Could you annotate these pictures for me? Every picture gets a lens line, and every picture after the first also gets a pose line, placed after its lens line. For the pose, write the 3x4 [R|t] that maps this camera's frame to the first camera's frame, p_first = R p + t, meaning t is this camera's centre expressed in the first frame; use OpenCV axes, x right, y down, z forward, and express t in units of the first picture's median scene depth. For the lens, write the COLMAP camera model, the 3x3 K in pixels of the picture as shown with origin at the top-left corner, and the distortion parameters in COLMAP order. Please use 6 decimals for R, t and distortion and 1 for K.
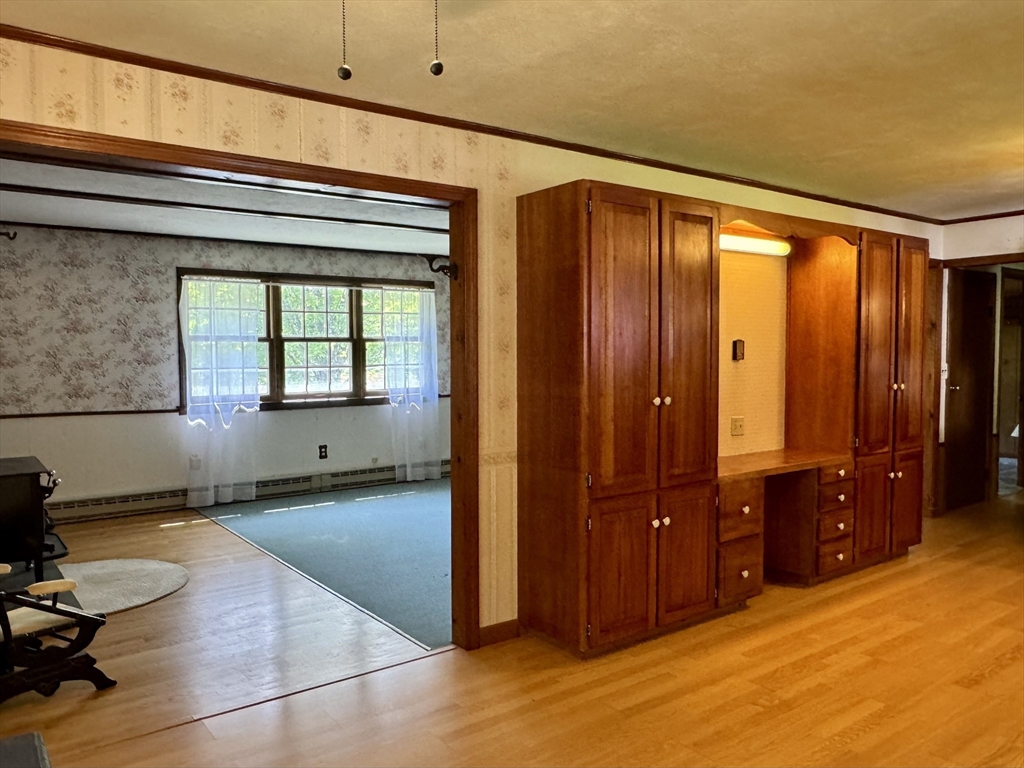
lens RADIAL K [[739.2, 0, 512.0], [0, 739.2, 384.0], [0, 0, 1]] dist [0.000494, 0.005185]
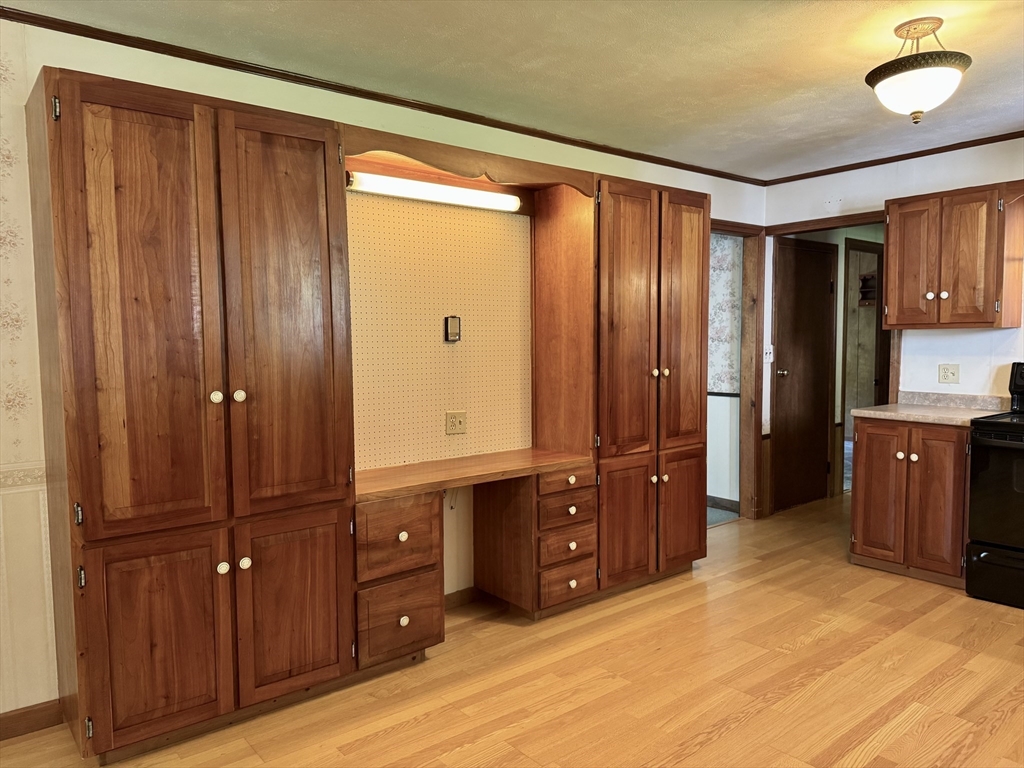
lens RADIAL K [[713.3, 0, 512.0], [0, 713.3, 384.0], [0, 0, 1]] dist [0.136058, -0.213600]
pose [[0.998462, -0.008580, 0.054765, 0.338290], [0.007549, 0.999791, 0.019002, -0.000085], [-0.054916, -0.018560, 0.998318, 0.223299]]
